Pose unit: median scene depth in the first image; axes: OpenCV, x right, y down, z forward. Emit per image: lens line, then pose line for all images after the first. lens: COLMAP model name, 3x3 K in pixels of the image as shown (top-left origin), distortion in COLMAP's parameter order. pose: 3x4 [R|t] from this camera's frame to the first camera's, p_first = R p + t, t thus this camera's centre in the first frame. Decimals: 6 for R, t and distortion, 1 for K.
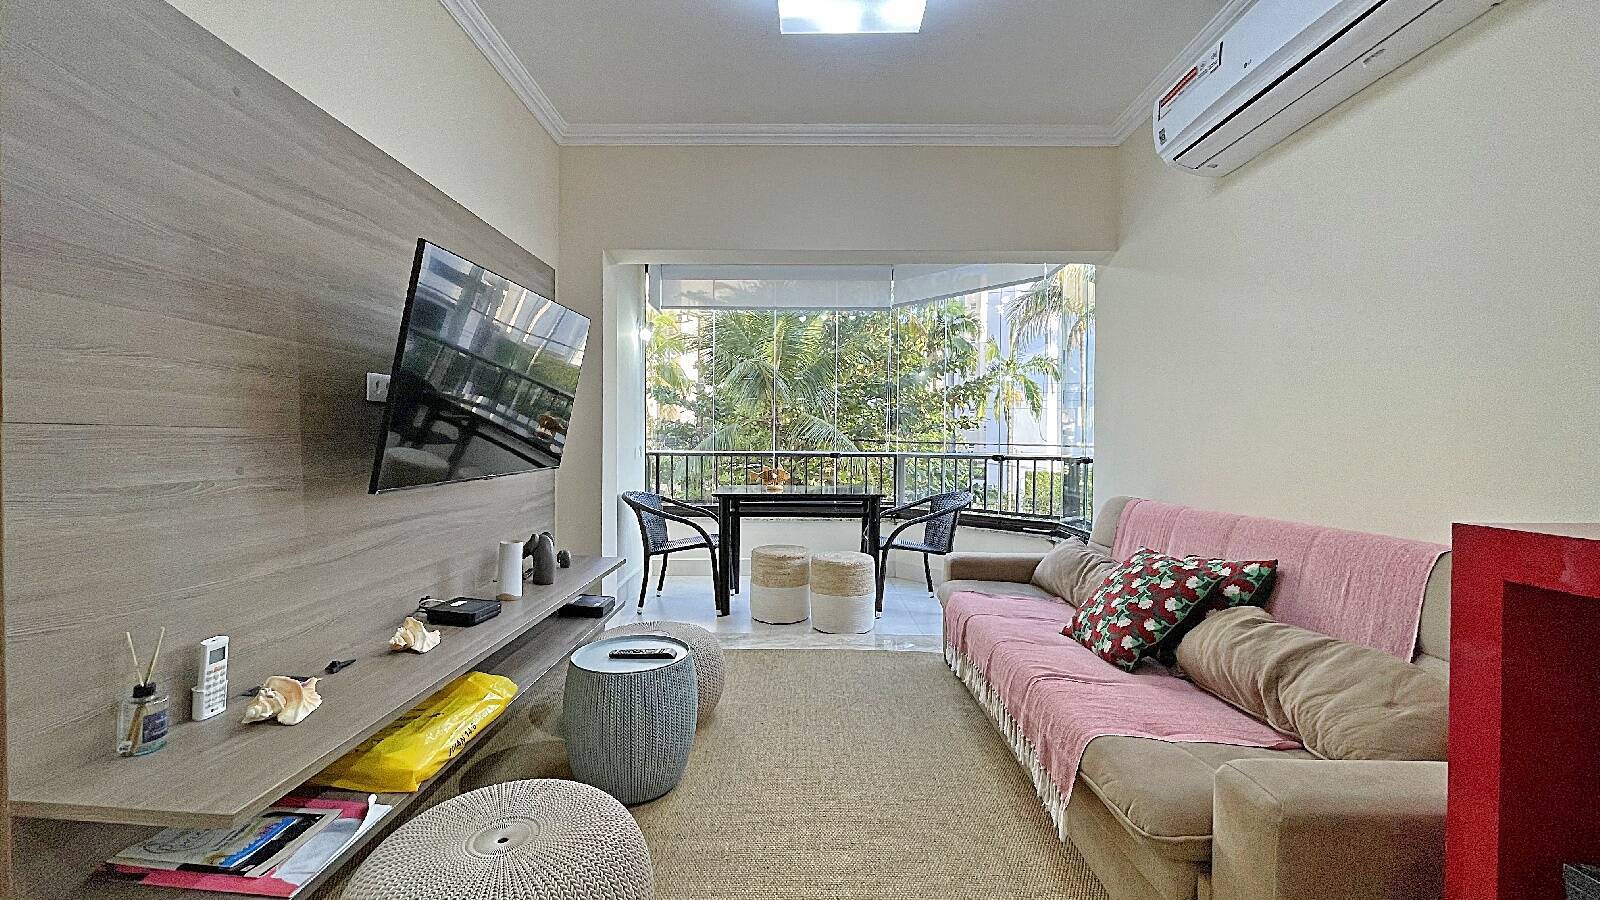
lens RADIAL K [[643.5, 0, 796.1], [0, 643.5, 449.1], [0, 0, 1]] dist [0.001445, -0.000167]
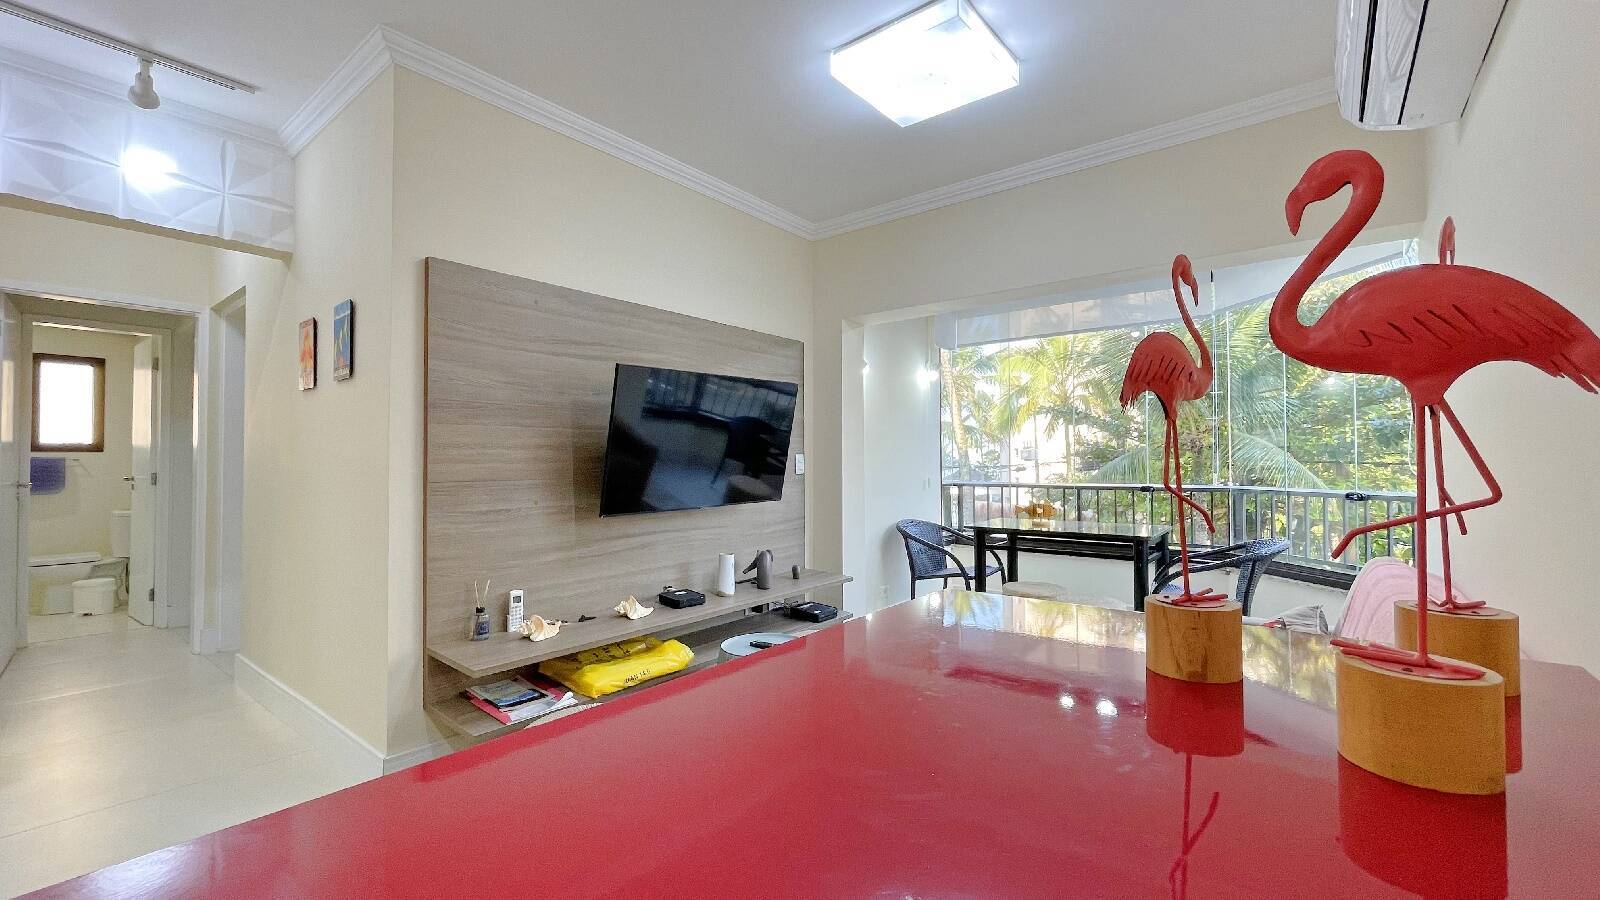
lens RADIAL K [[661.1, 0, 797.2], [0, 661.1, 448.5], [0, 0, 1]] dist [-0.002186, -0.000181]
pose [[0.787826, -0.022603, -0.615483, 0.496571], [0.001118, 0.999377, -0.035271, -0.029899], [0.615897, 0.027099, 0.787360, -0.023856]]
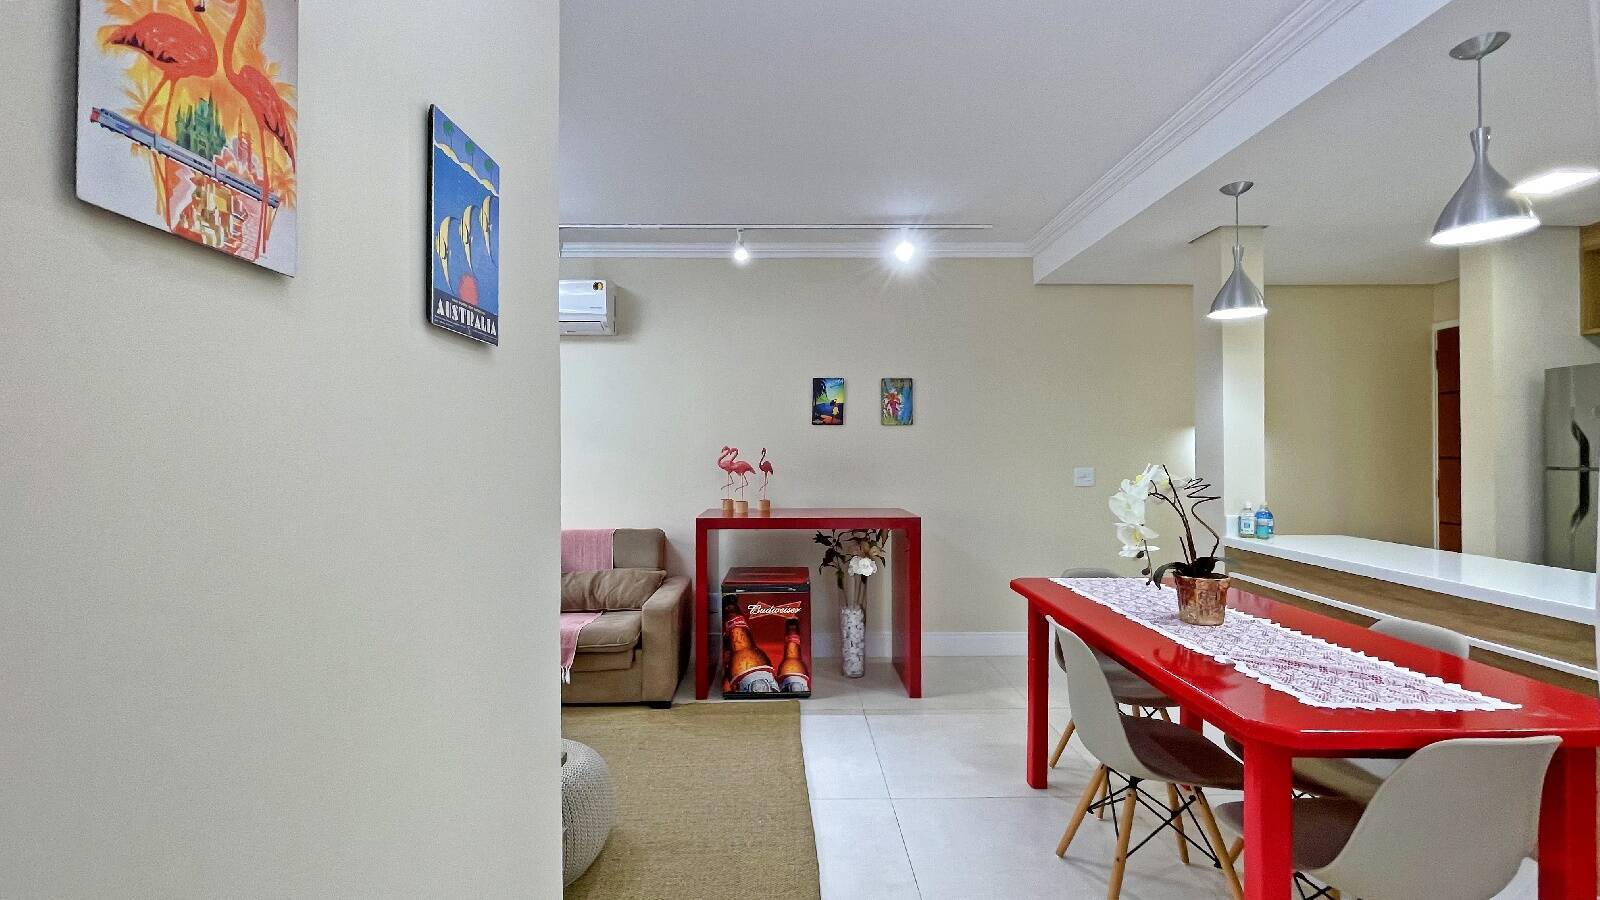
lens RADIAL K [[664.1, 0, 794.9], [0, 664.1, 449.1], [0, 0, 1]] dist [0.000536, 0.000031]
pose [[-0.026528, 0.001933, 0.999646, -1.055355], [0.011473, 0.999933, -0.001629, -0.101654], [-0.999582, 0.011425, -0.026548, 0.153569]]
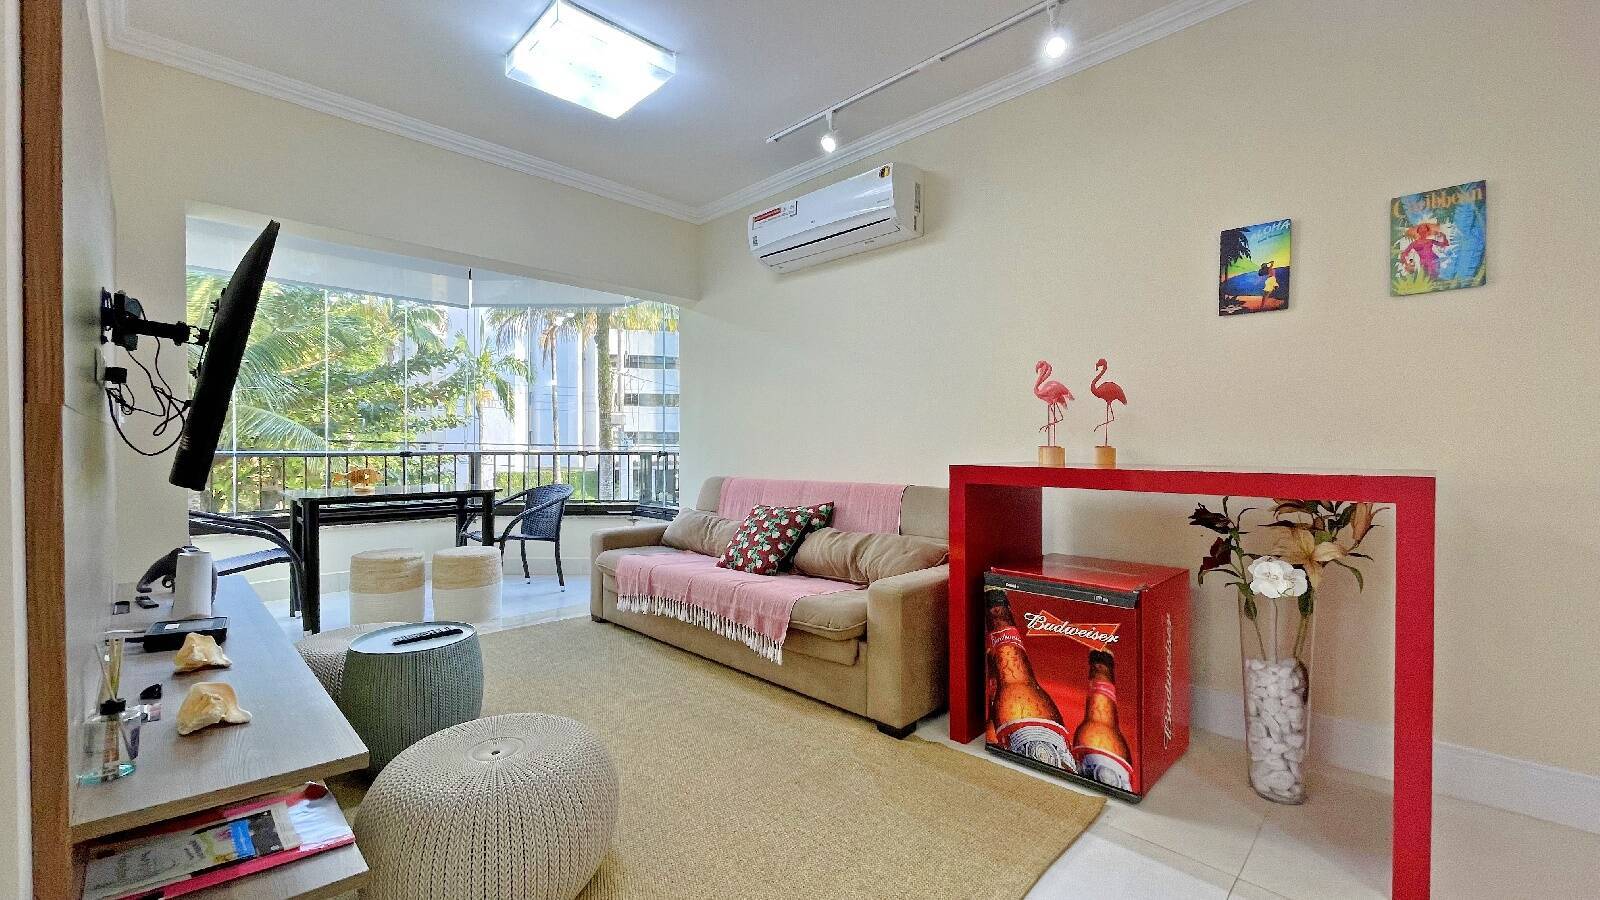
lens RADIAL K [[641.7, 0, 792.1], [0, 641.7, 451.0], [0, 0, 1]] dist [-0.000292, 0.000186]
pose [[0.698337, -0.011877, 0.715671, -0.447450], [0.009988, 0.999927, 0.006848, 0.010201], [-0.715700, 0.002366, 0.698404, -0.132971]]
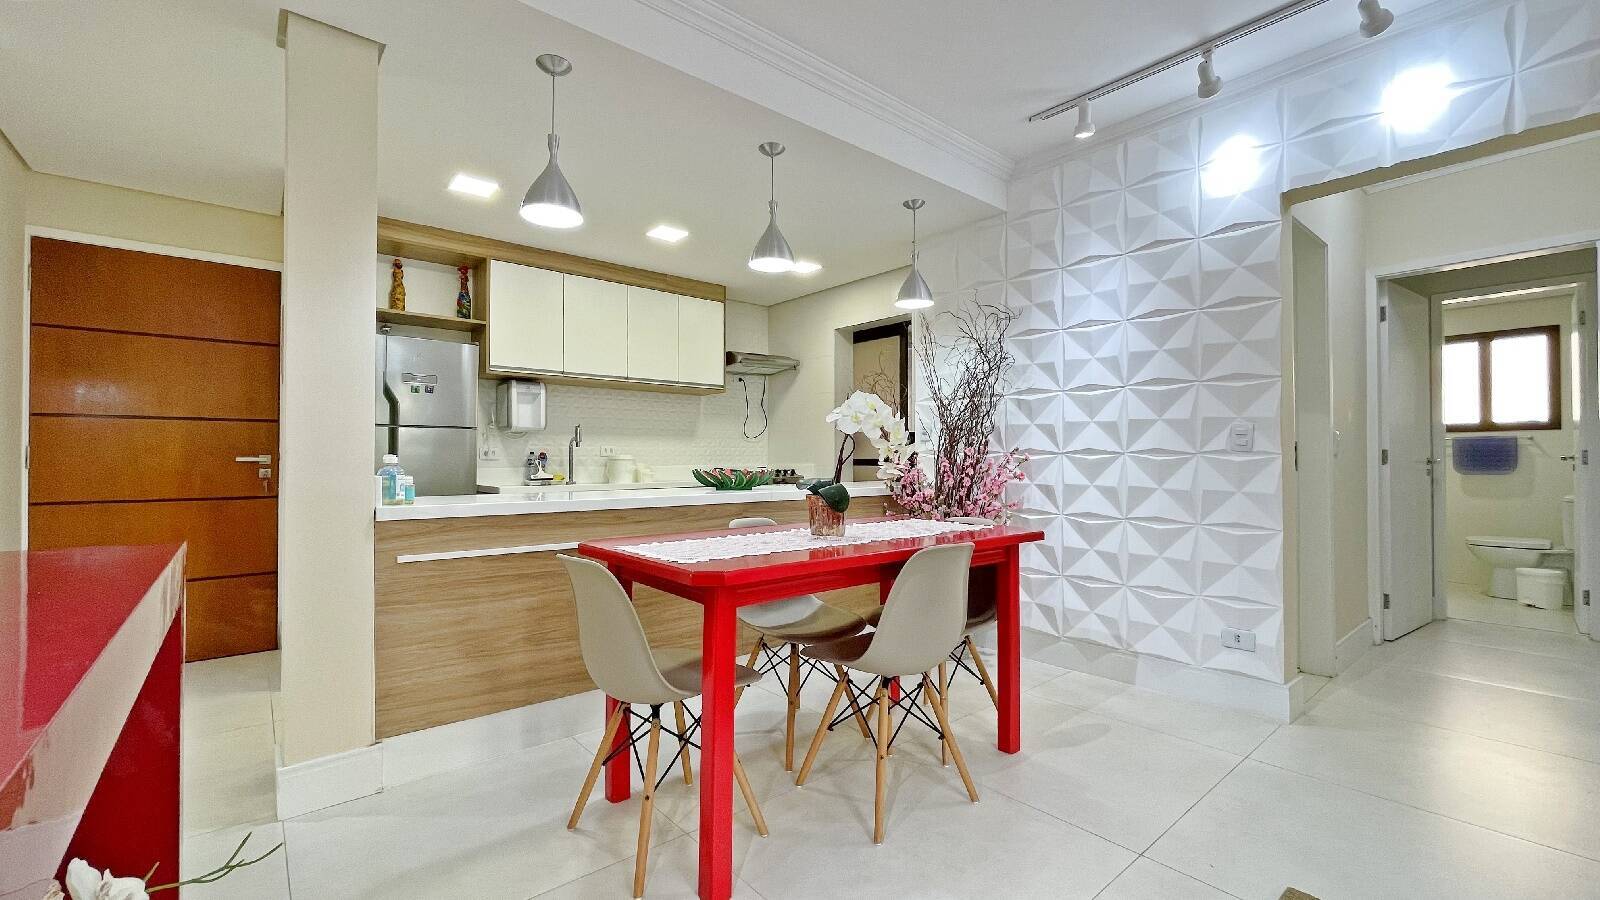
lens RADIAL K [[653.0, 0, 794.0], [0, 653.0, 450.2], [0, 0, 1]] dist [-0.001145, 0.000342]
pose [[-0.759180, -0.011347, -0.650782, 0.306759], [-0.009102, 0.999935, -0.006817, -0.001873], [0.650818, 0.000748, -0.759234, 0.275482]]
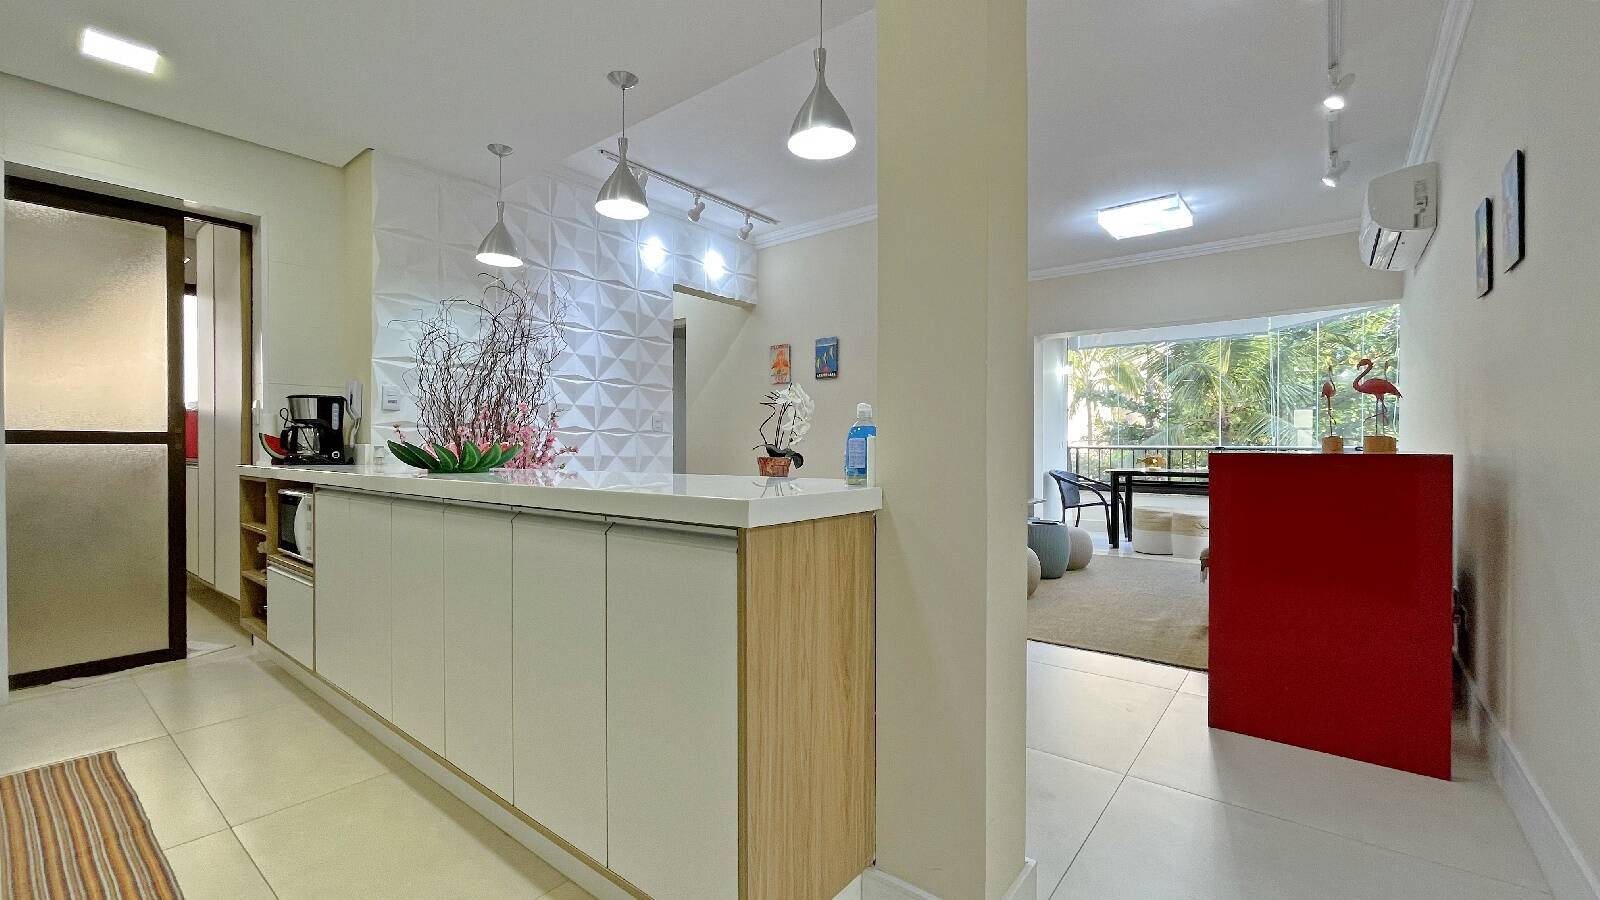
lens RADIAL K [[661.1, 0, 797.2], [0, 661.1, 448.5], [0, 0, 1]] dist [-0.002186, -0.000181]
pose [[0.786675, -0.003518, -0.617357, 0.439209], [-0.001307, 0.999972, -0.007365, 0.042777], [0.617366, 0.006601, 0.786648, -1.200988]]
